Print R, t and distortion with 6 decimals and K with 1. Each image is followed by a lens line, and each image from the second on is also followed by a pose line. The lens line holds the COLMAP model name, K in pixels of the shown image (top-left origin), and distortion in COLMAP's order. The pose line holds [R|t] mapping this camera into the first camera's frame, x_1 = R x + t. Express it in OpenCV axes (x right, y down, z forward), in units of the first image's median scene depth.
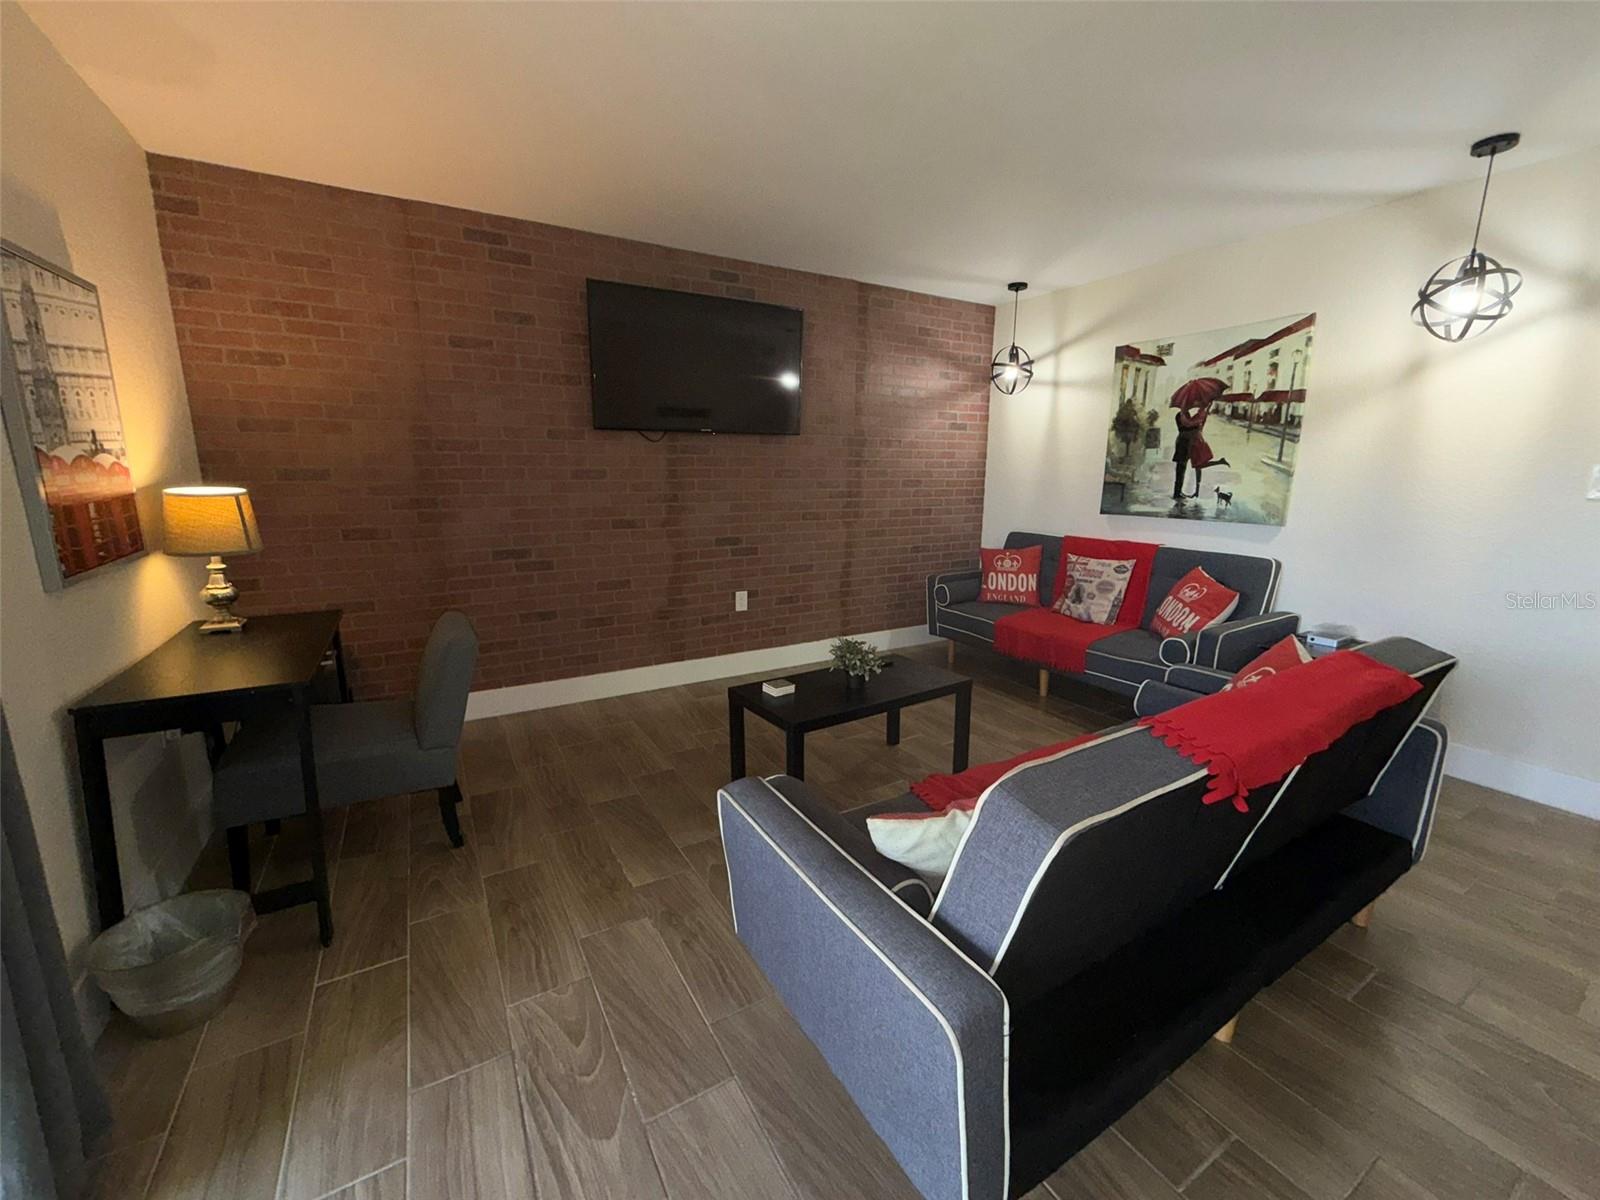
lens RADIAL K [[637.3, 0, 794.5], [0, 637.3, 599.9], [0, 0, 1]] dist [0.000404, 0.000401]
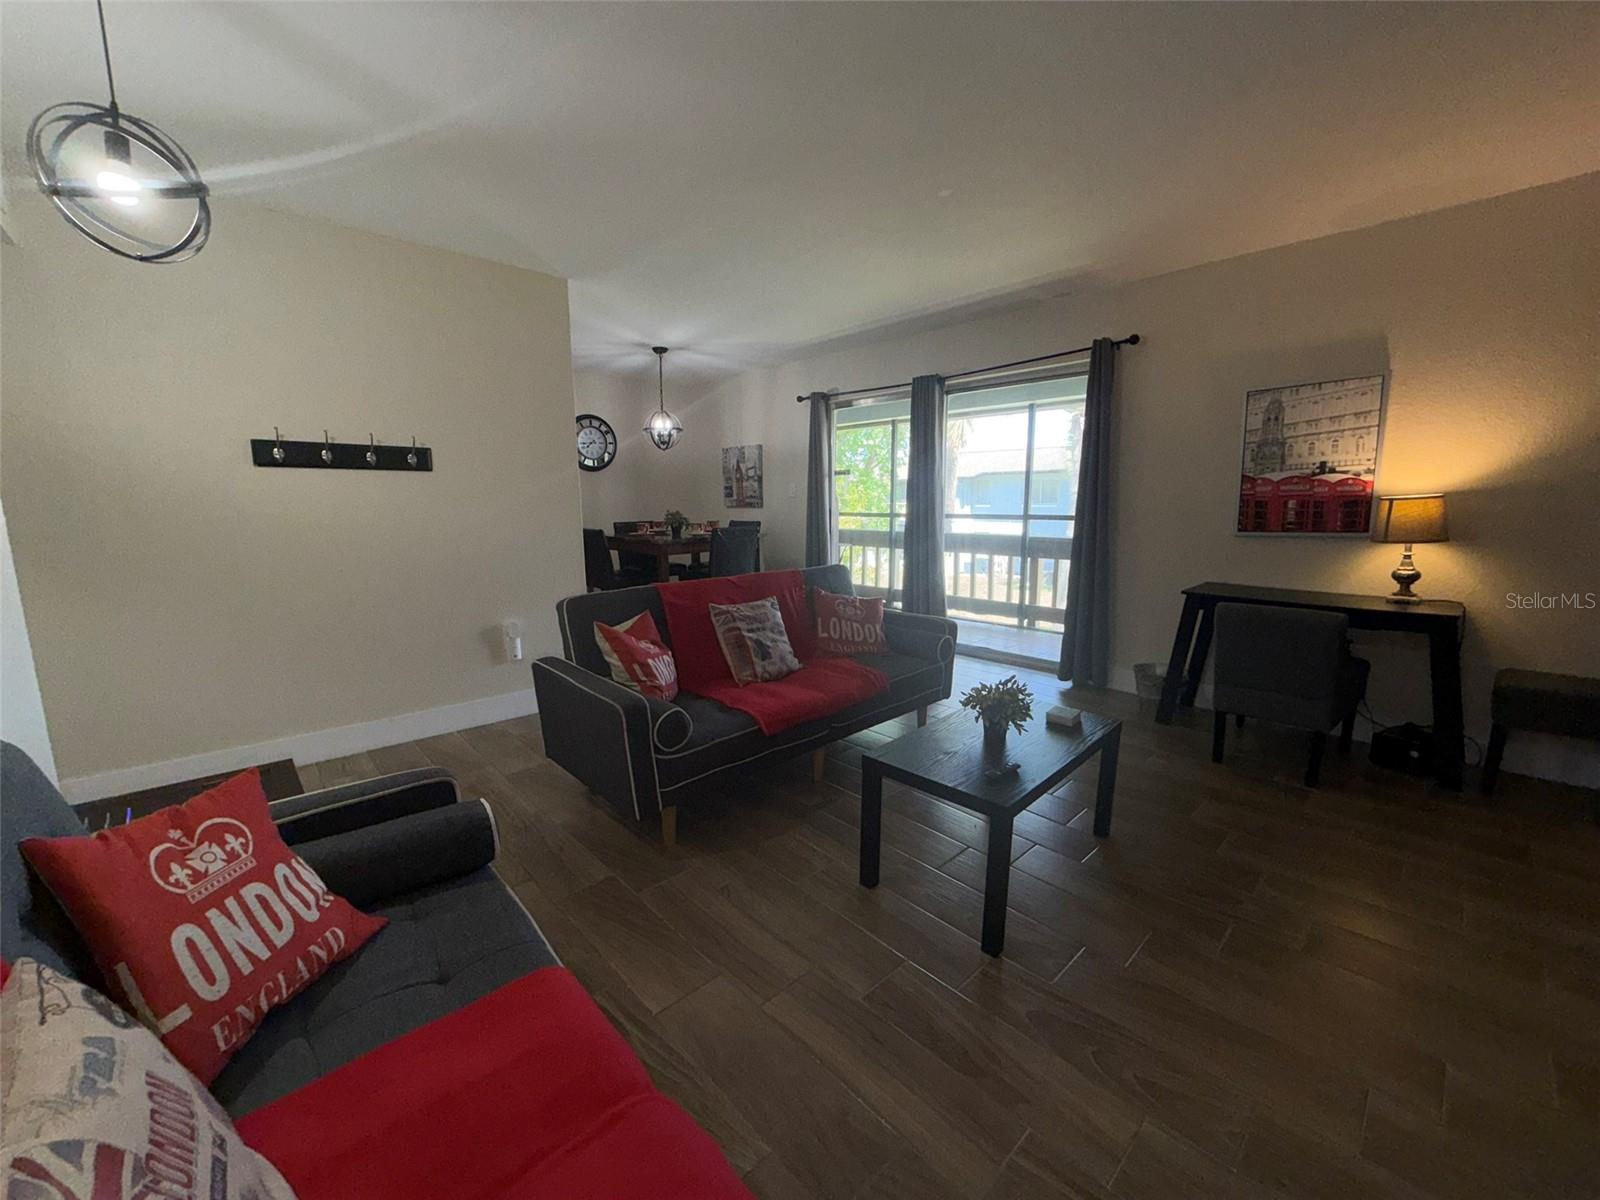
lens RADIAL K [[637.3, 0, 794.5], [0, 637.3, 599.9], [0, 0, 1]] dist [0.000404, 0.000401]
pose [[-0.976317, 0.036596, -0.213227, 0.373895], [-0.040612, 0.937066, 0.346781, -0.220743], [0.212499, 0.347228, -0.913388, 1.176895]]
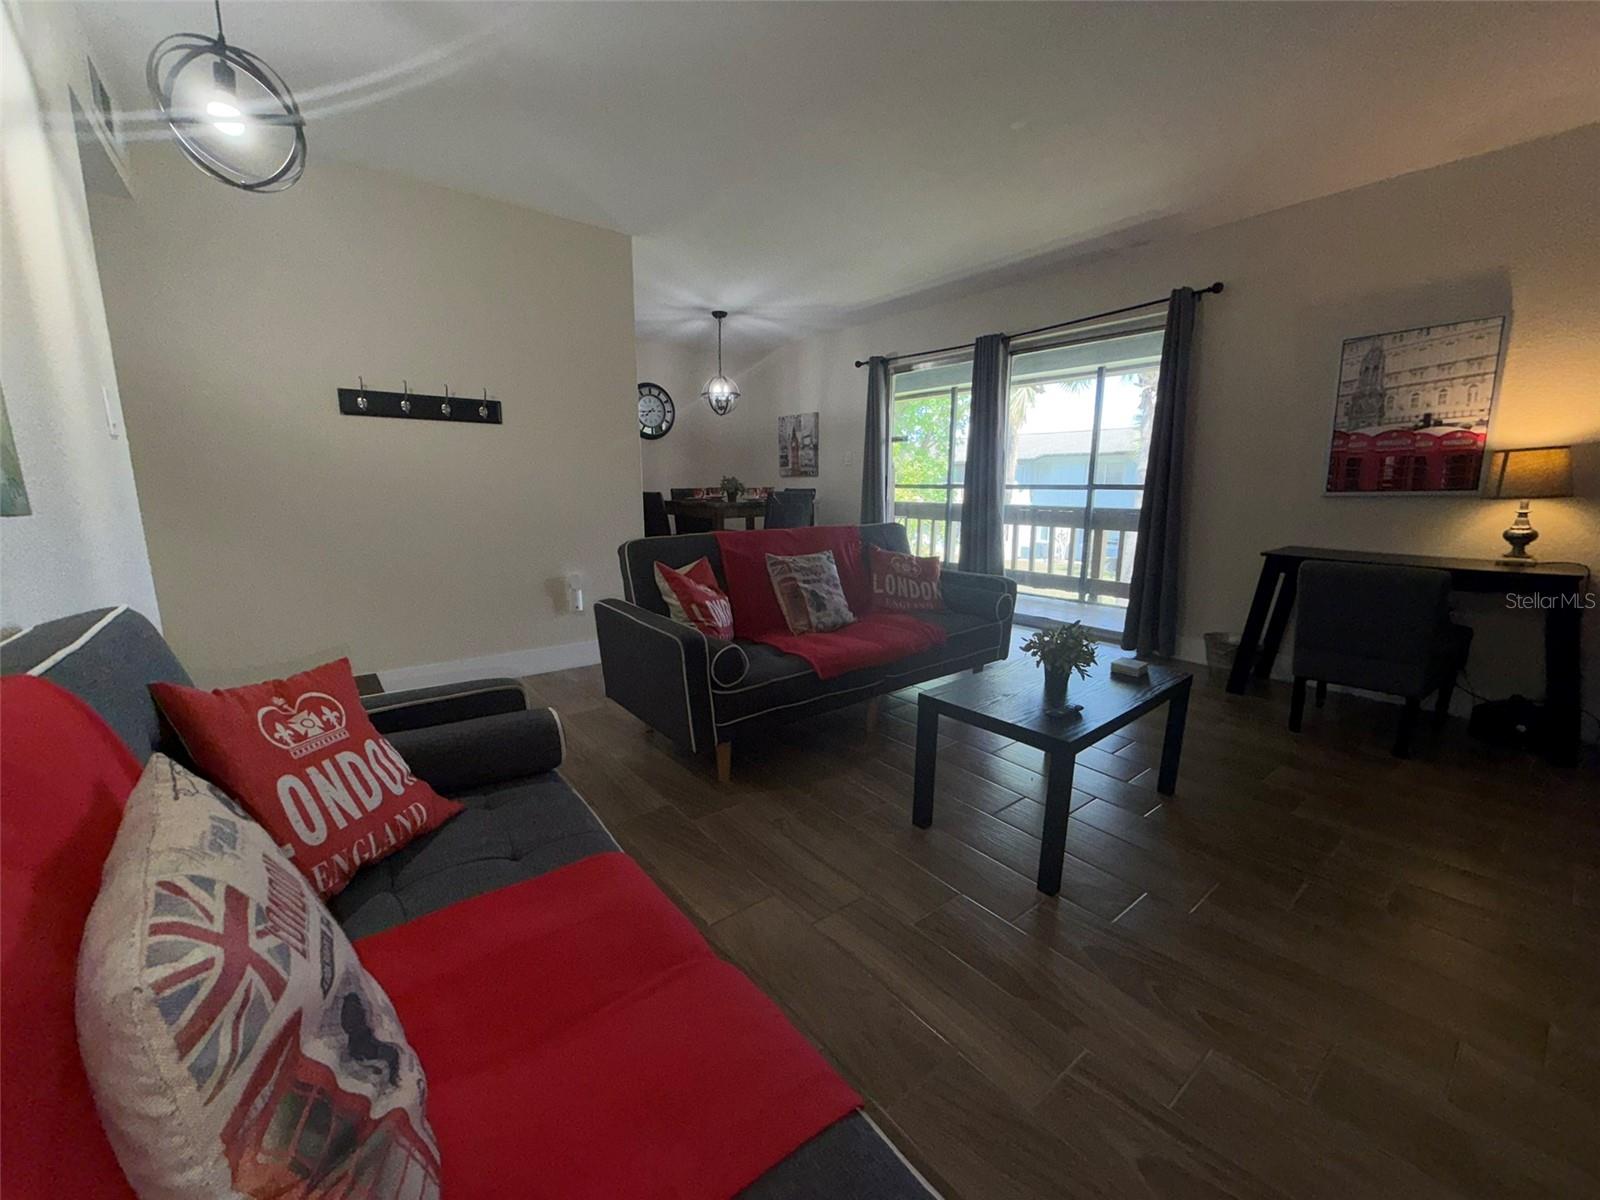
lens RADIAL K [[637.3, 0, 794.5], [0, 637.3, 599.9], [0, 0, 1]] dist [0.000404, 0.000401]
pose [[-0.990669, 0.019768, -0.134850, 0.381556], [-0.032112, 0.927717, 0.371901, -0.180856], [0.132454, 0.372761, -0.918425, 1.190191]]
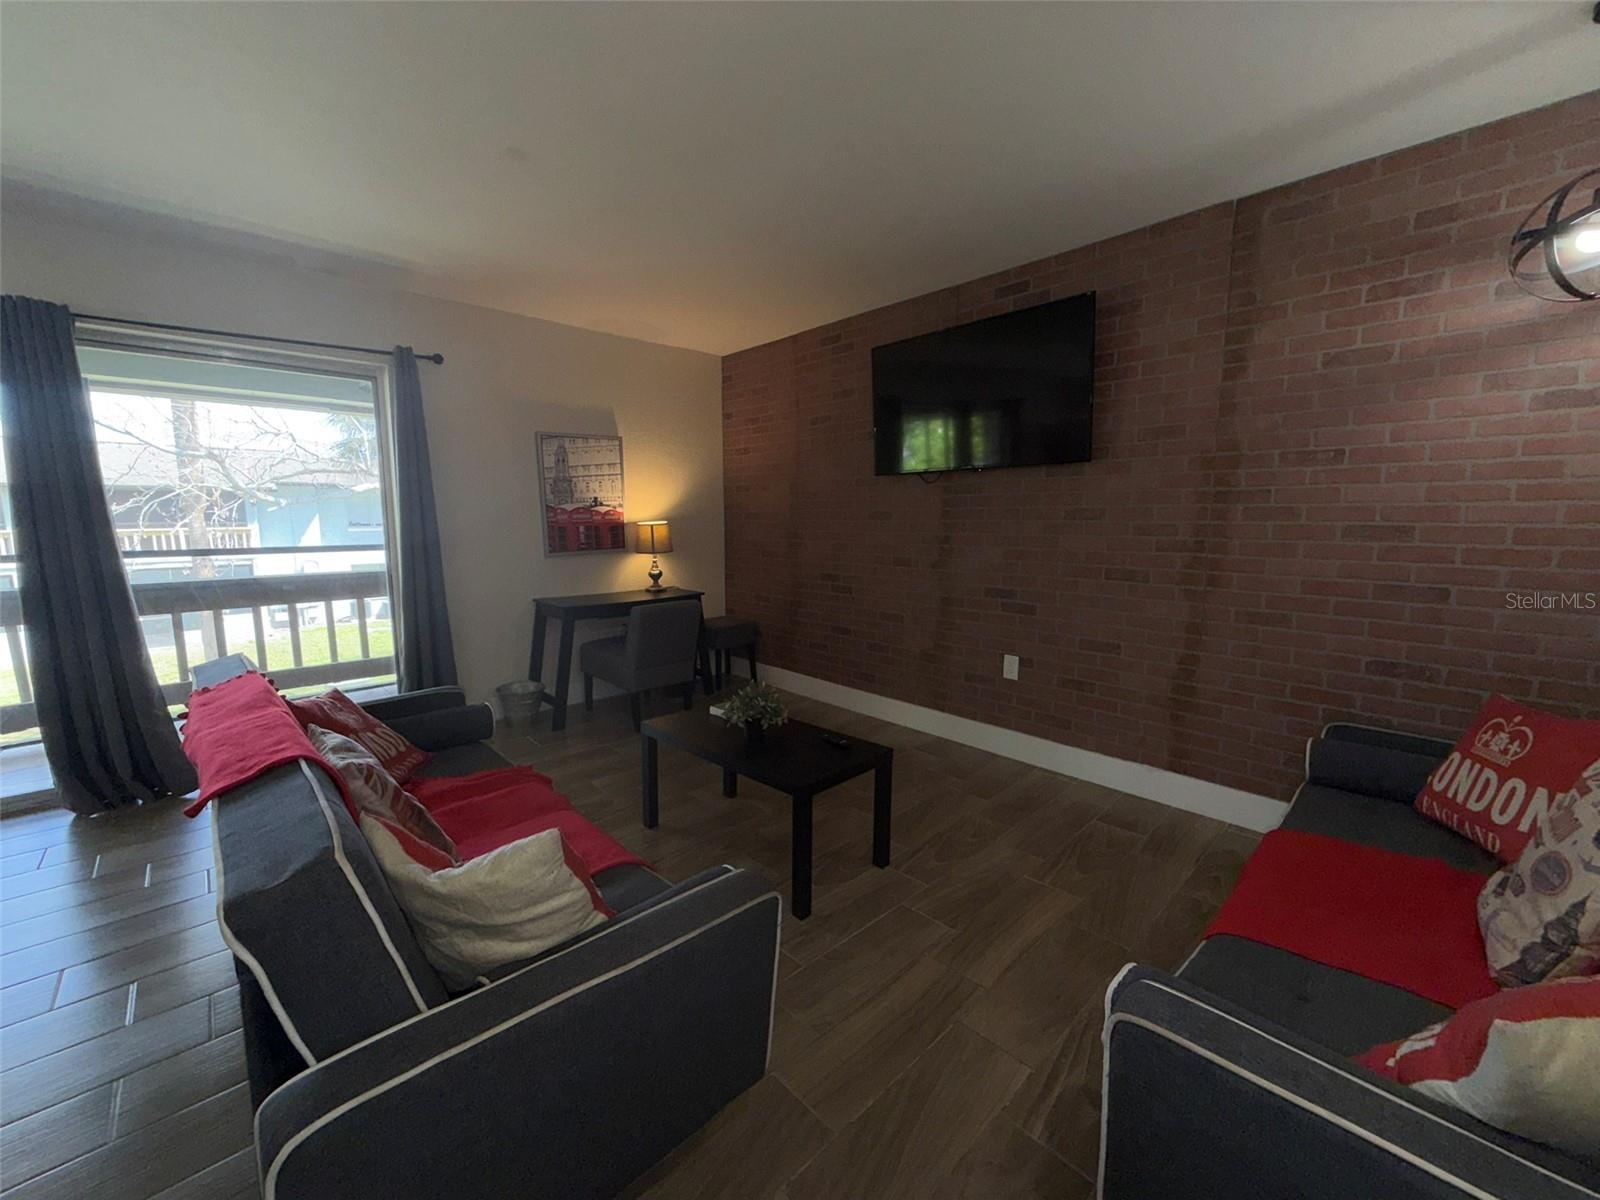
lens RADIAL K [[637.3, 0, 794.5], [0, 637.3, 599.9], [0, 0, 1]] dist [0.000404, 0.000401]
pose [[0.222398, 0.124628, -0.966958, 0.706894], [-0.191985, 0.977975, 0.081892, -0.106933], [0.955867, 0.167429, 0.241427, 0.569703]]
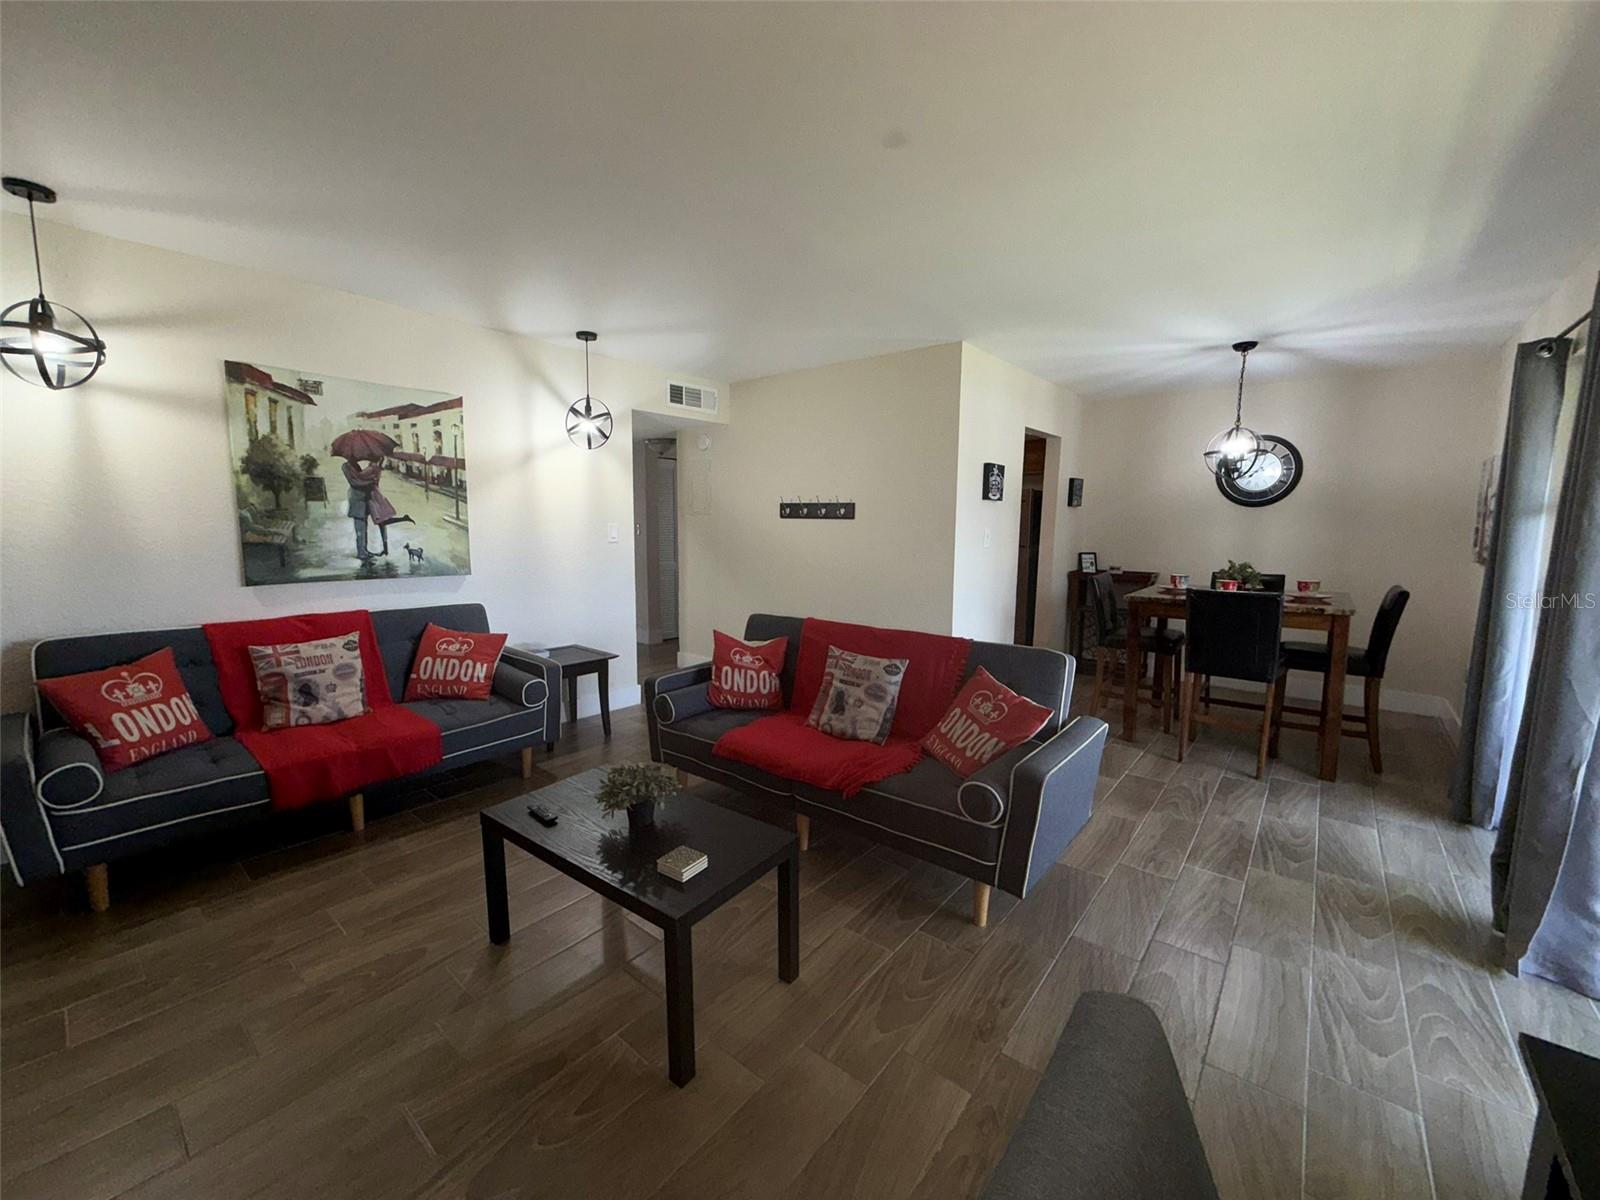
lens RADIAL K [[637.3, 0, 794.5], [0, 637.3, 599.9], [0, 0, 1]] dist [0.000404, 0.000401]
pose [[-0.335456, -0.120029, 0.934378, -0.453346], [0.176842, 0.966194, 0.187605, -0.161755], [-0.925309, 0.228170, -0.302889, 0.717393]]
